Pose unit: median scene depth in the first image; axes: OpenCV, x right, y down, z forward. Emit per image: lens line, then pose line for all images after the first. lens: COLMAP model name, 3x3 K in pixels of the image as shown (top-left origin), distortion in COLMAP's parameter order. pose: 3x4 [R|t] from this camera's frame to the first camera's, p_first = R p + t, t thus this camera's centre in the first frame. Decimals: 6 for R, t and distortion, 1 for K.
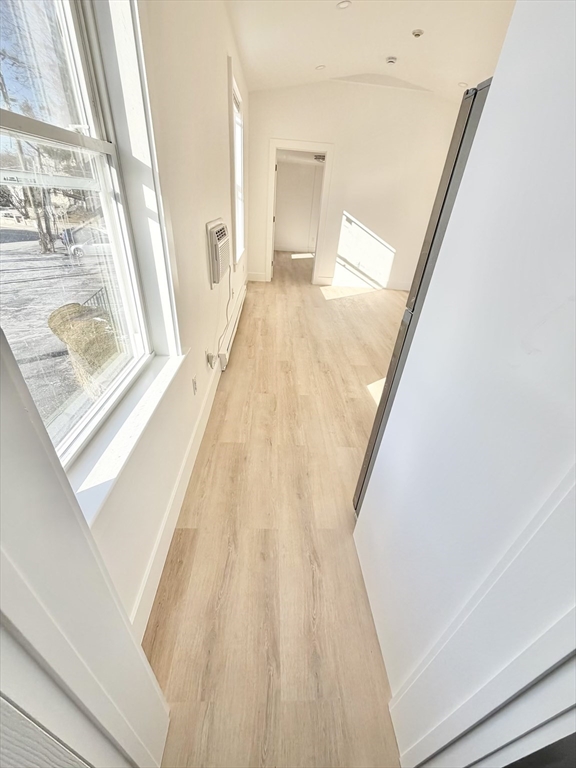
lens RADIAL K [[306.2, 0, 287.7], [0, 306.2, 381.5], [0, 0, 1]] dist [-0.000029, -0.000119]
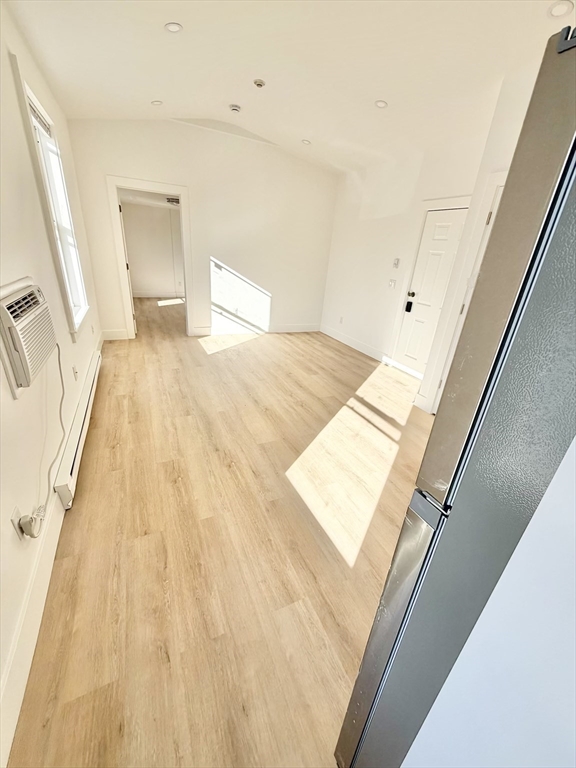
lens RADIAL K [[306.2, 0, 287.7], [0, 306.2, 381.5], [0, 0, 1]] dist [-0.000029, -0.000119]
pose [[0.920826, -0.155600, 0.357588, 0.014772], [0.192633, 0.978760, -0.070154, -0.118095], [-0.339076, 0.133483, 0.931241, 0.170631]]
